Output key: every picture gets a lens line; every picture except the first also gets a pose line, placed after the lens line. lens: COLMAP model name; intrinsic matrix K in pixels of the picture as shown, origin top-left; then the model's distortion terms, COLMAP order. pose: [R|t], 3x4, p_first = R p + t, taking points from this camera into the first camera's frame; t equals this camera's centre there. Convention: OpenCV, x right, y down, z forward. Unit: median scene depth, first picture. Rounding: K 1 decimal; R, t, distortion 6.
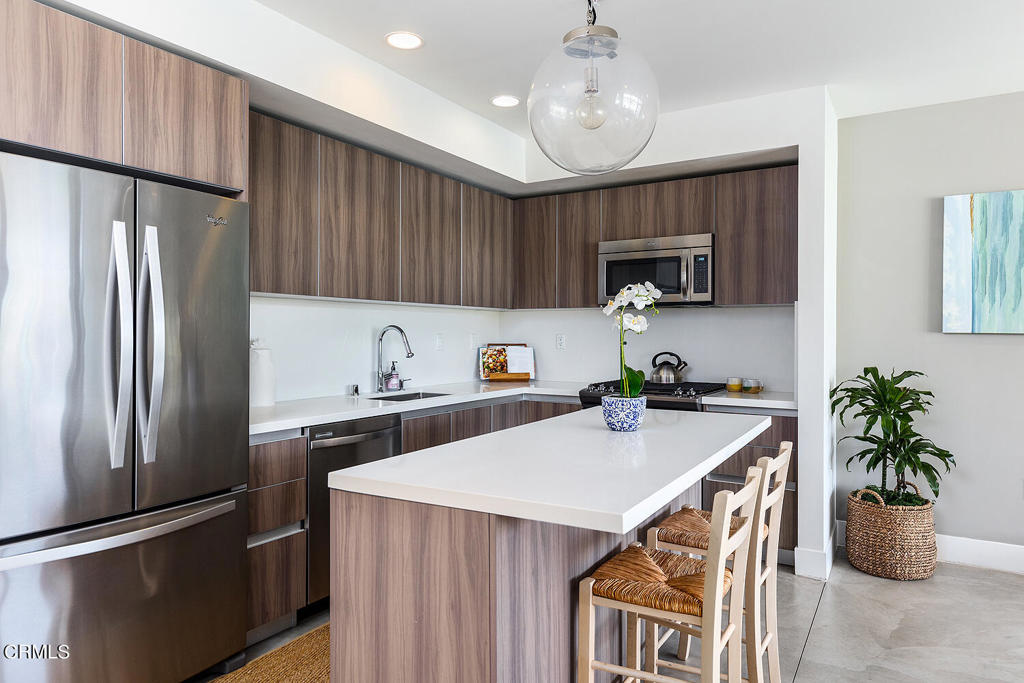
lens RADIAL K [[657.6, 0, 512.0], [0, 657.6, 341.5], [0, 0, 1]] dist [-0.000155, -0.000388]
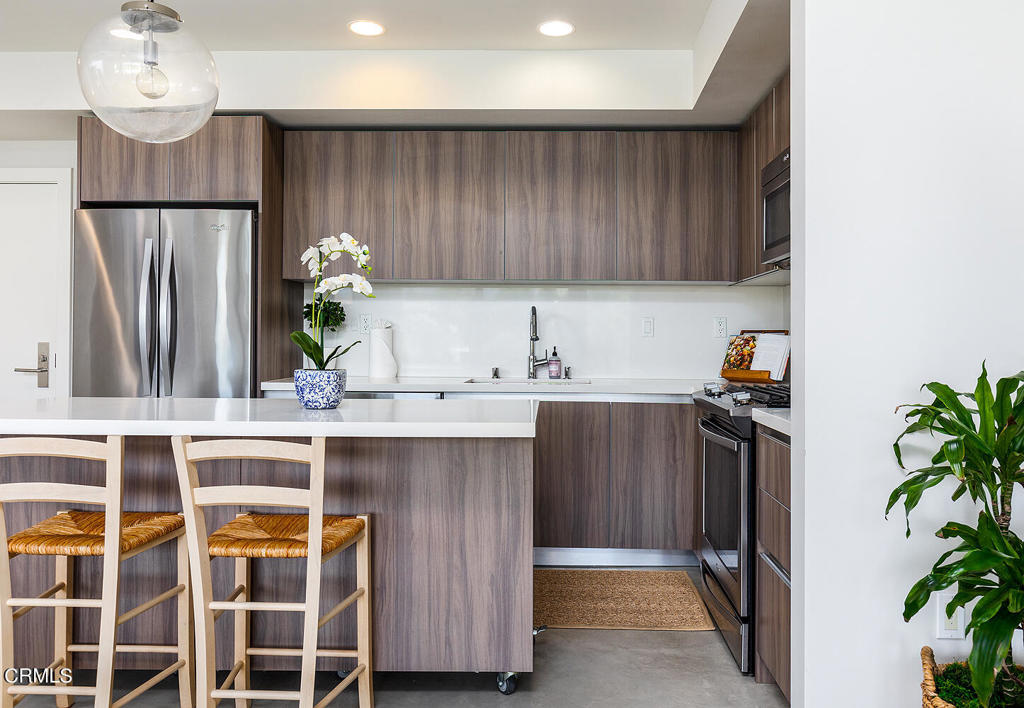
lens RADIAL K [[790.9, 0, 551.9], [0, 790.9, 351.6], [0, 0, 1]] dist [0.002386, 0.000318]
pose [[0.498891, 0.014913, -0.866536, 0.785674], [-0.014353, 0.999857, 0.008944, 0.027933], [0.866546, 0.007975, 0.499034, 0.463733]]
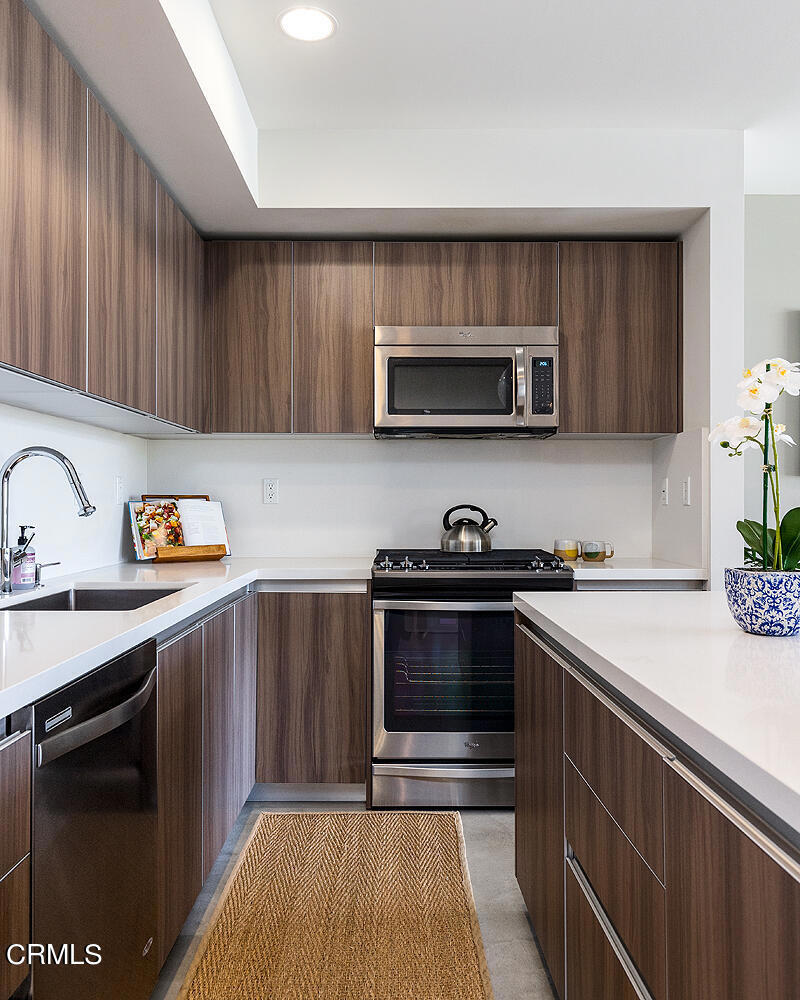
lens RADIAL K [[800.4, 0, 400.0], [0, 800.4, 500.0], [0, 0, 1]] dist [0.007125, 0.004489]
pose [[0.843608, -0.001922, 0.536956, -0.271319], [0.008322, 0.999920, -0.009496, 0.019850], [-0.536895, 0.012480, 0.843557, 0.389888]]
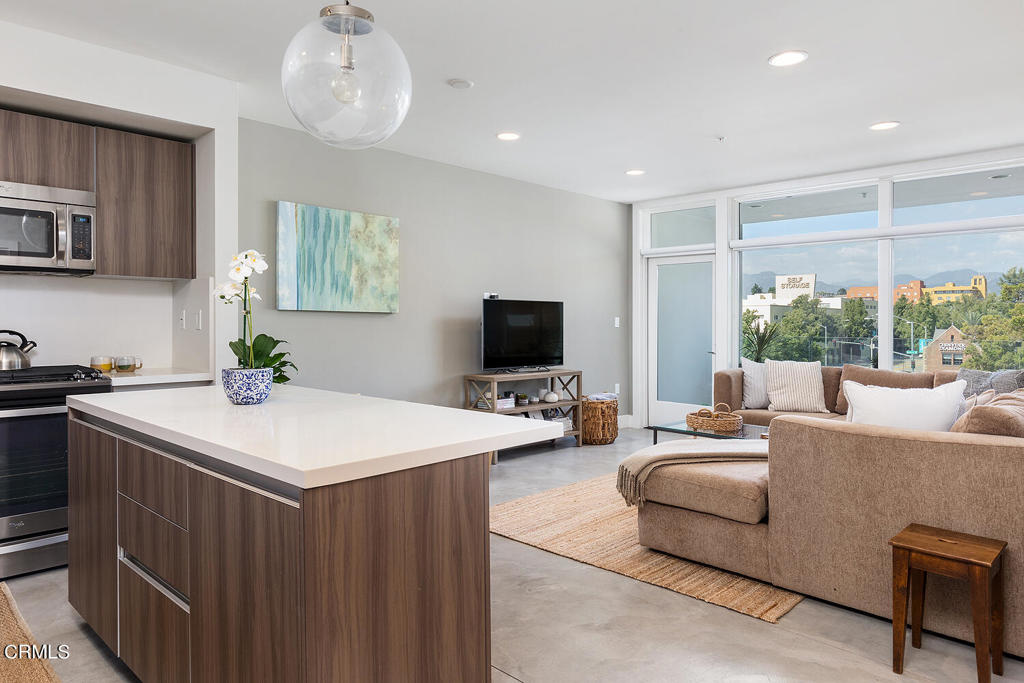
lens RADIAL K [[664.6, 0, 512.9], [0, 664.6, 329.4], [0, 0, 1]] dist [0.004432, 0.001133]
pose [[0.216485, -0.013353, 0.976195, -0.437797], [0.007703, 0.999899, 0.011969, 0.011640], [-0.976256, 0.004929, 0.216566, 0.261811]]
